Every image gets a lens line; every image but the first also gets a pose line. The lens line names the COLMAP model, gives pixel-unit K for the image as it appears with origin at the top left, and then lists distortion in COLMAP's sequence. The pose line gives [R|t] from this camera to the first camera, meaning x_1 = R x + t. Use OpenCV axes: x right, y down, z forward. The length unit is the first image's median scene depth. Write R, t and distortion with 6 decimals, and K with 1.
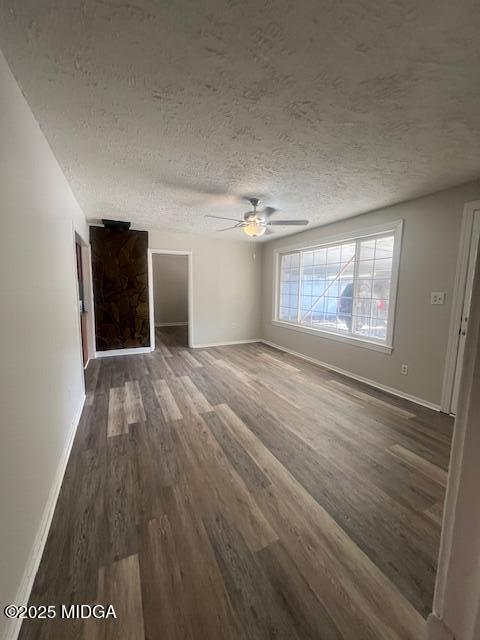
lens RADIAL K [[259.1, 0, 244.4], [0, 259.1, 320.3], [0, 0, 1]] dist [-0.000159, -0.000188]
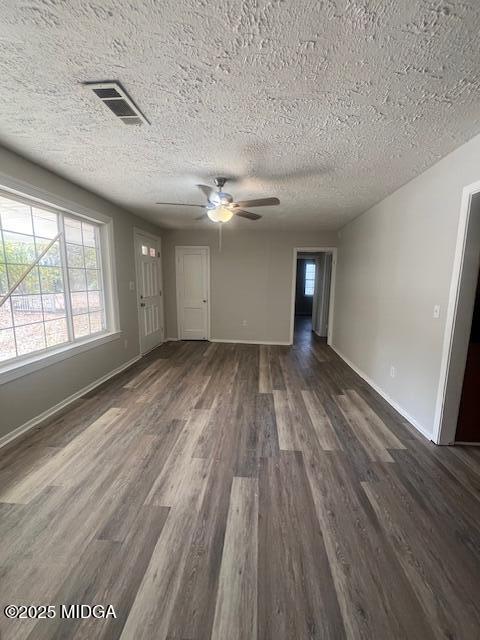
lens RADIAL K [[259.1, 0, 244.4], [0, 259.1, 320.3], [0, 0, 1]] dist [-0.000159, -0.000188]
pose [[-0.869463, -0.097657, 0.484249, -0.448671], [0.040733, 0.962754, 0.267292, -0.219488], [-0.492316, 0.252126, -0.833101, 1.637114]]
